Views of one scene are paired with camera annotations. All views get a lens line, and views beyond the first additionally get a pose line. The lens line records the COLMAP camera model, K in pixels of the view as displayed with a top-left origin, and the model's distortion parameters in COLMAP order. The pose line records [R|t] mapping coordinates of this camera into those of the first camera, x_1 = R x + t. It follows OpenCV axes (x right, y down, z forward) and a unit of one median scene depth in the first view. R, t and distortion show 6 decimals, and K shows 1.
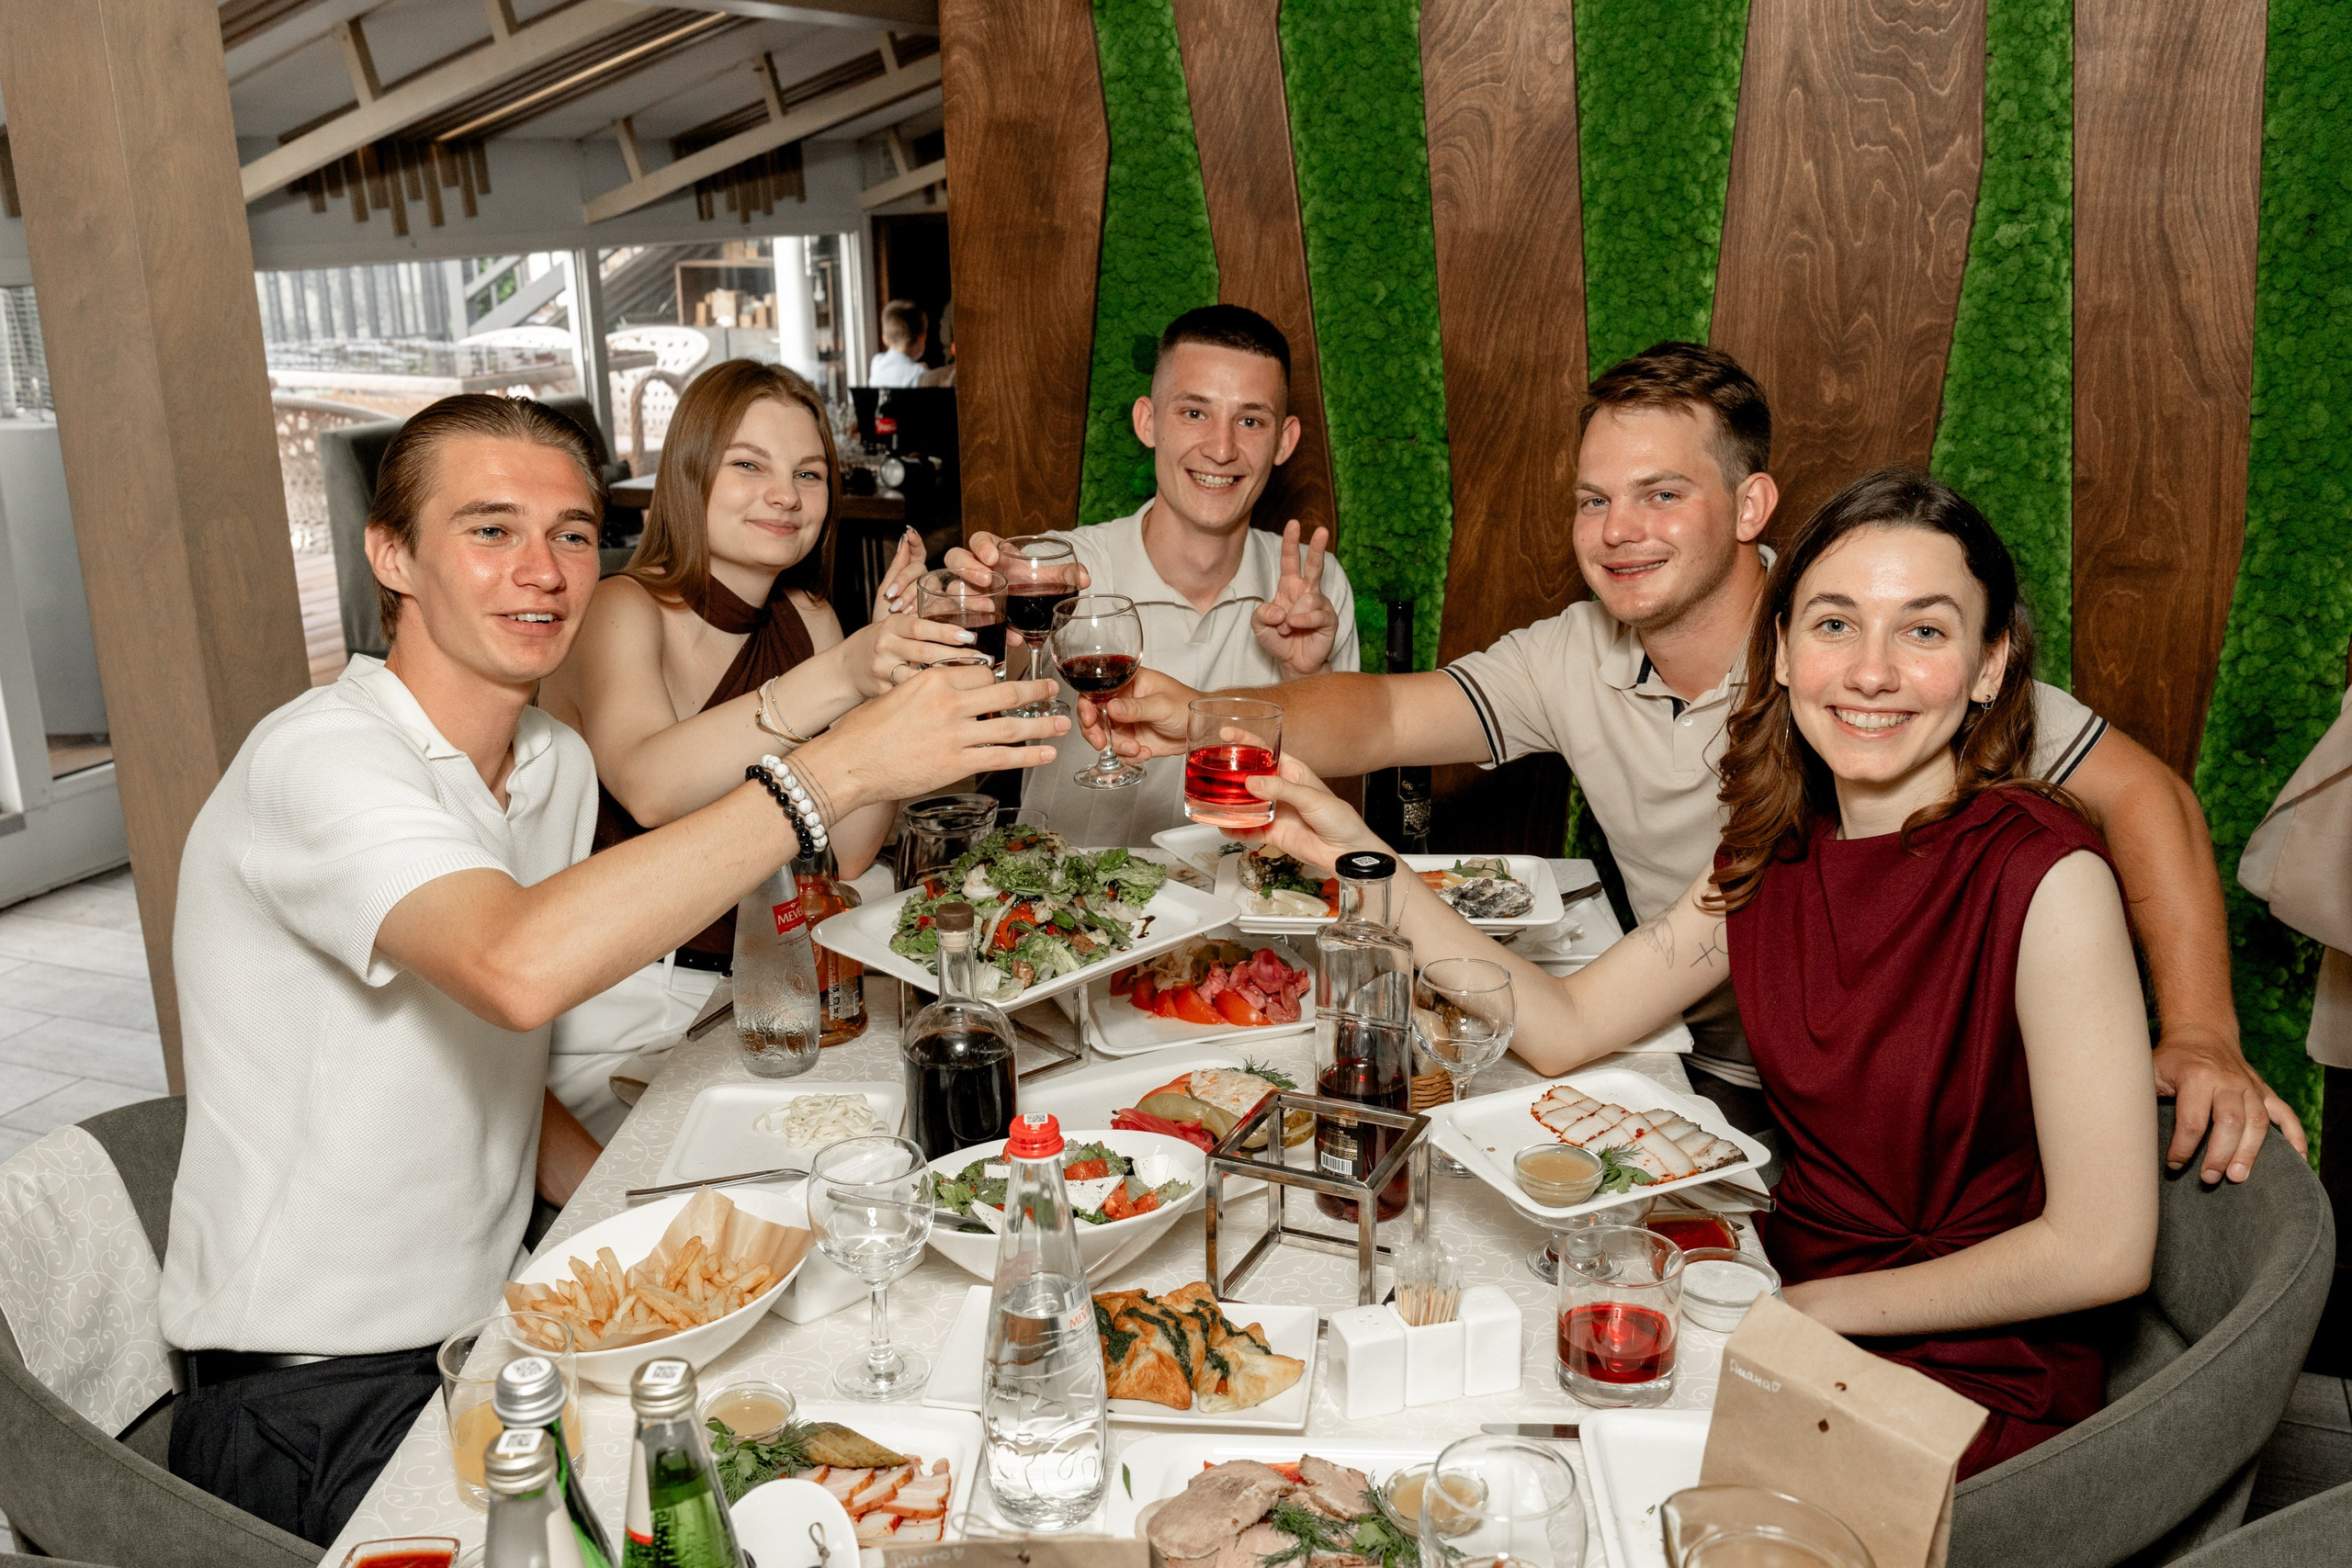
lens RADIAL K [[1957.4, 0, 1176.0], [0, 1957.4, 784.0], [0, 0, 1]] dist [0.003088, -0.002903]
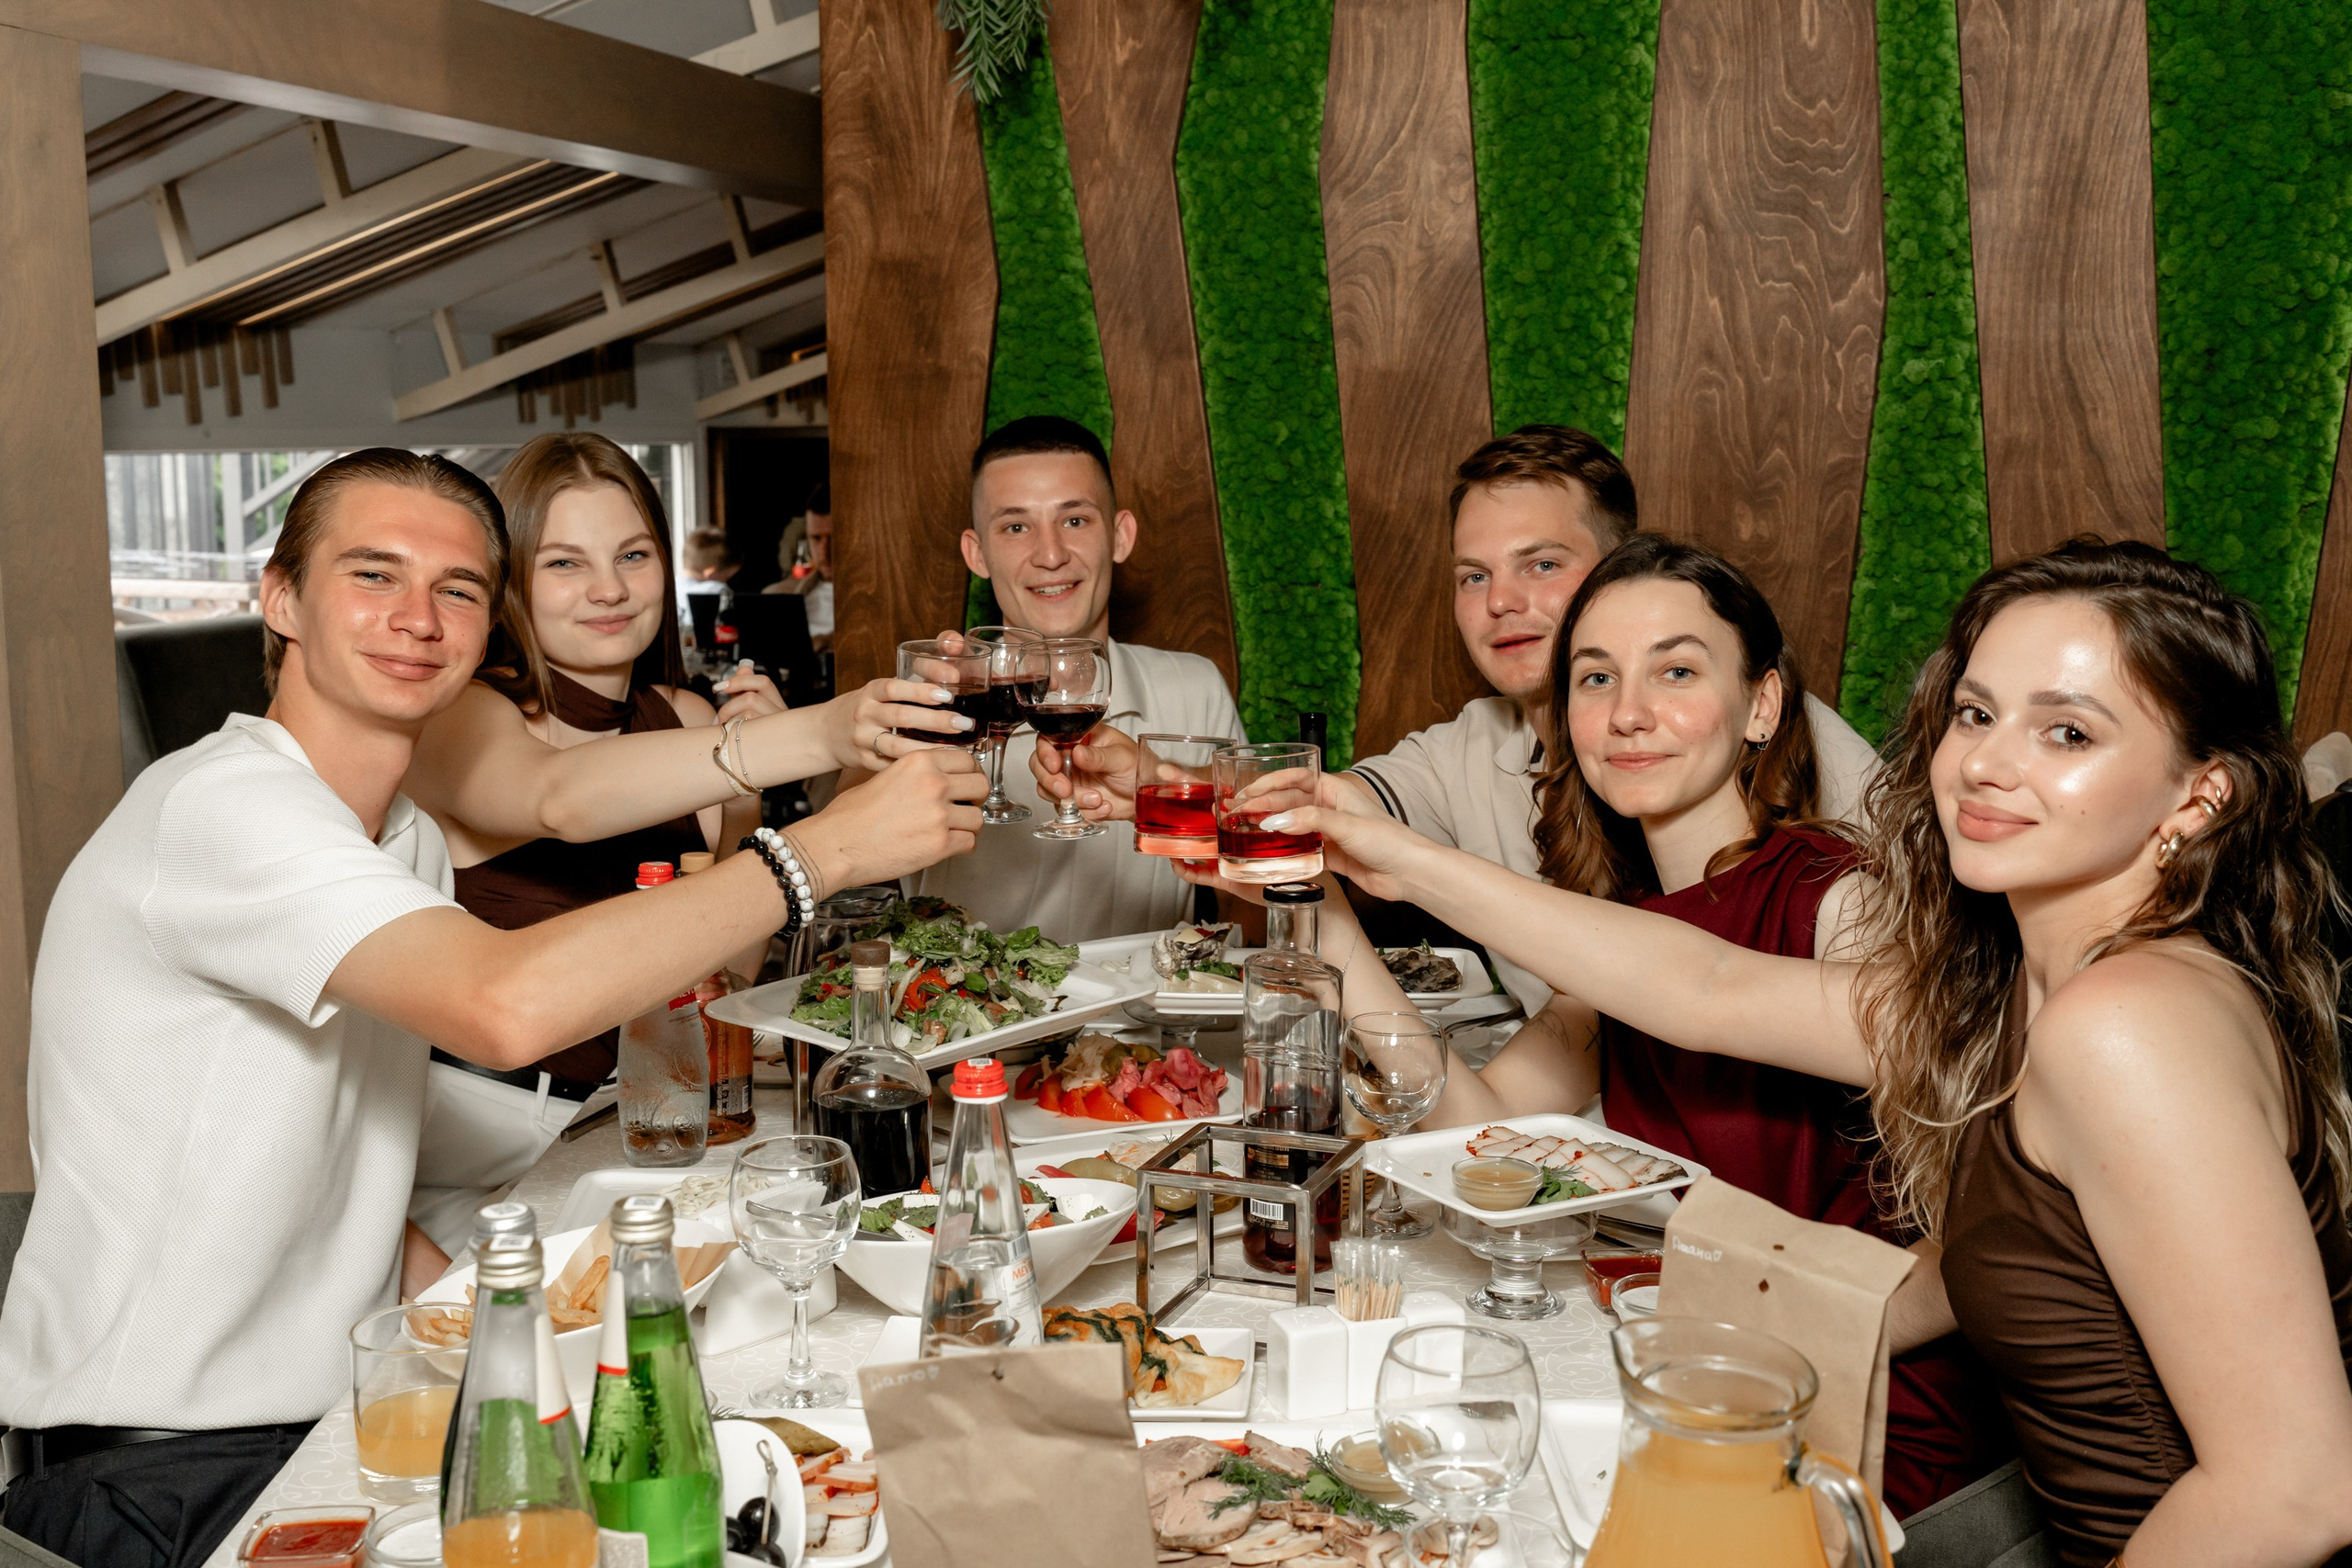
lens RADIAL K [[2277.7, 0, 1146.1], [0, 2277.7, 782.3], [0, 0, 1]] dist [-0.007922, 0.005058]
pose [[0.998576, 0.003887, 0.053202, -0.023940], [0.004202, 0.988509, -0.151104, 0.099675], [-0.053178, 0.151113, 0.987085, -0.083699]]
